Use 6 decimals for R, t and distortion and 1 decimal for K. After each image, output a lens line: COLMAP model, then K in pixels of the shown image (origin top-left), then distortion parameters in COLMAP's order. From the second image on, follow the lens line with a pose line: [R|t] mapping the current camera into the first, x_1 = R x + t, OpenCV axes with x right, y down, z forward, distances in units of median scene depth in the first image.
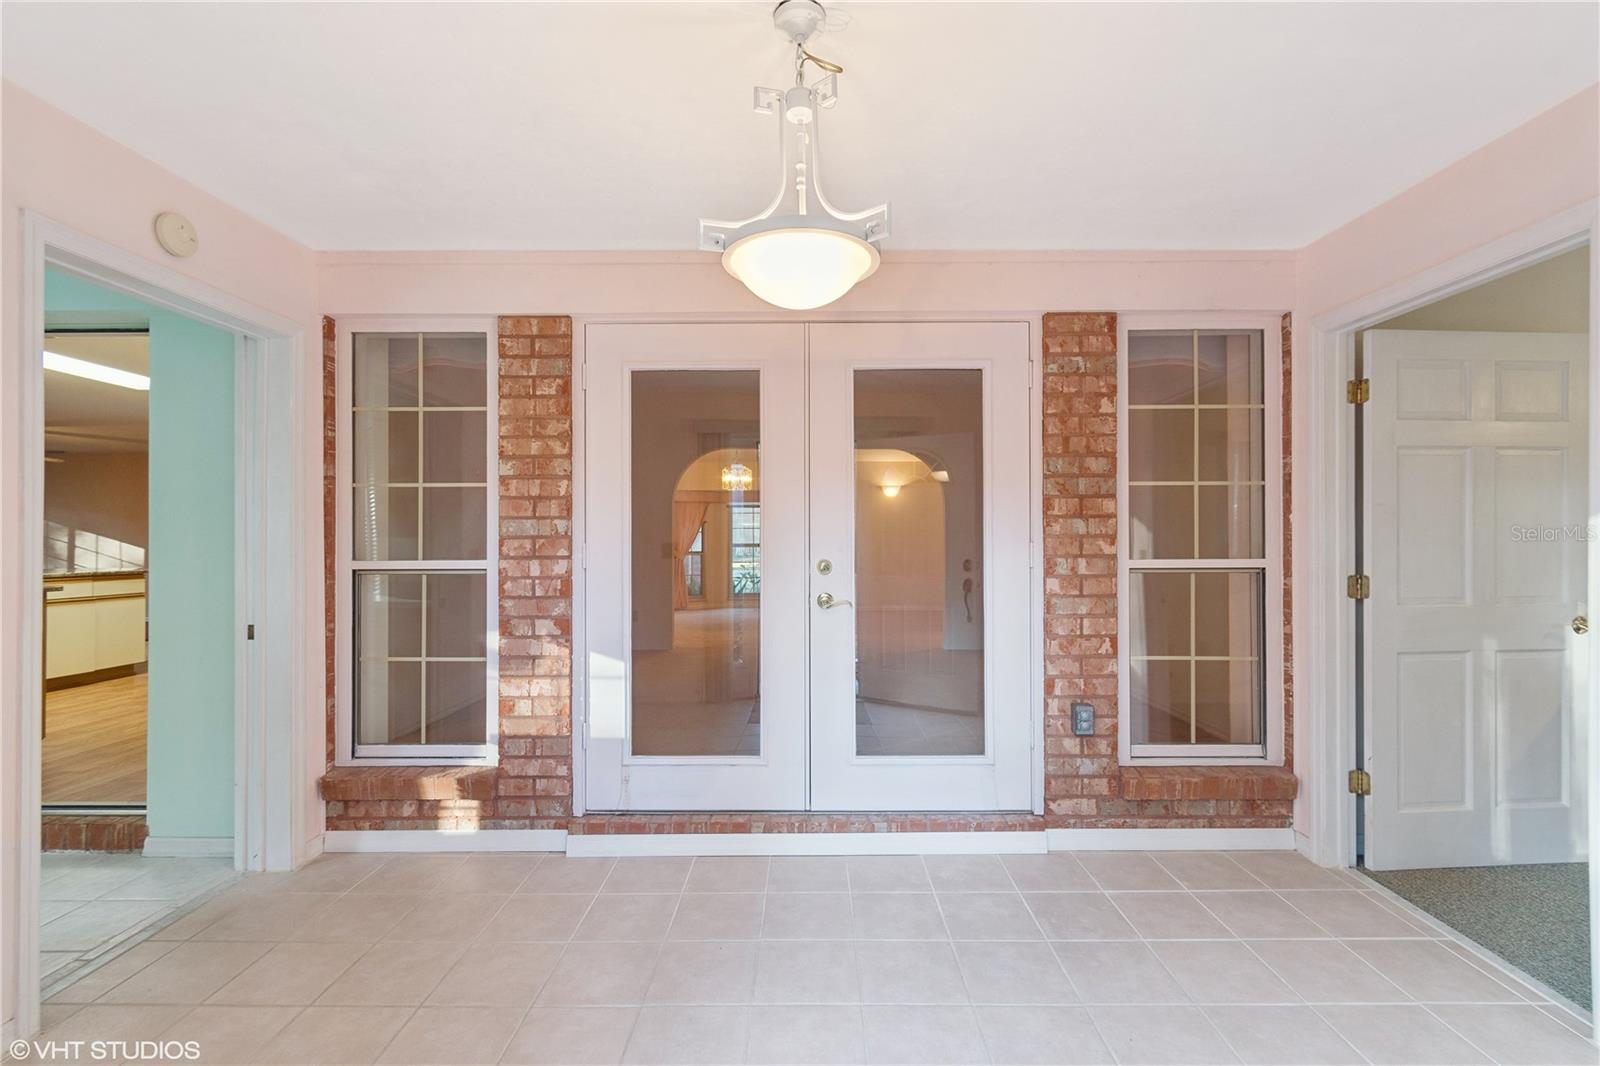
lens RADIAL K [[720.9, 0, 799.6], [0, 720.9, 533.7], [0, 0, 1]] dist [0.007669, -0.003236]
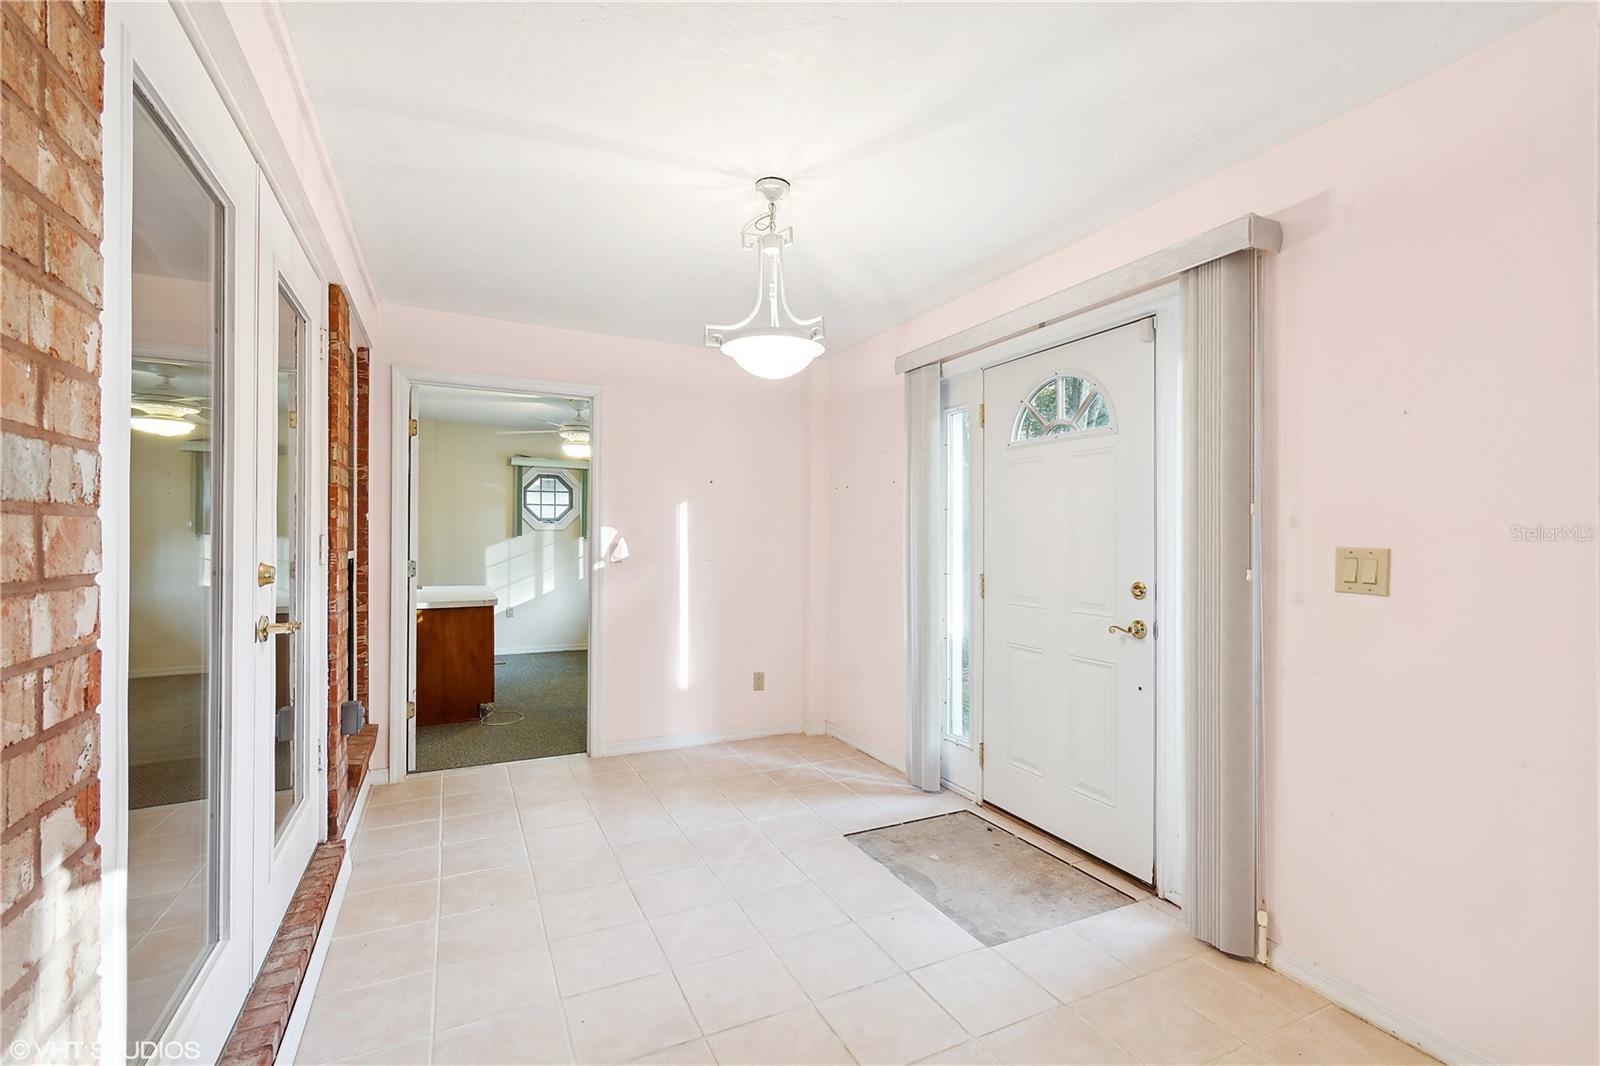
lens RADIAL K [[720.9, 0, 799.3], [0, 720.9, 532.2], [0, 0, 1]] dist [0.007669, -0.003236]
pose [[-0.439095, 0.008394, 0.898401, -0.726097], [-0.001638, 0.999947, -0.010144, 0.015918], [-0.898439, -0.005925, -0.439058, 0.868192]]
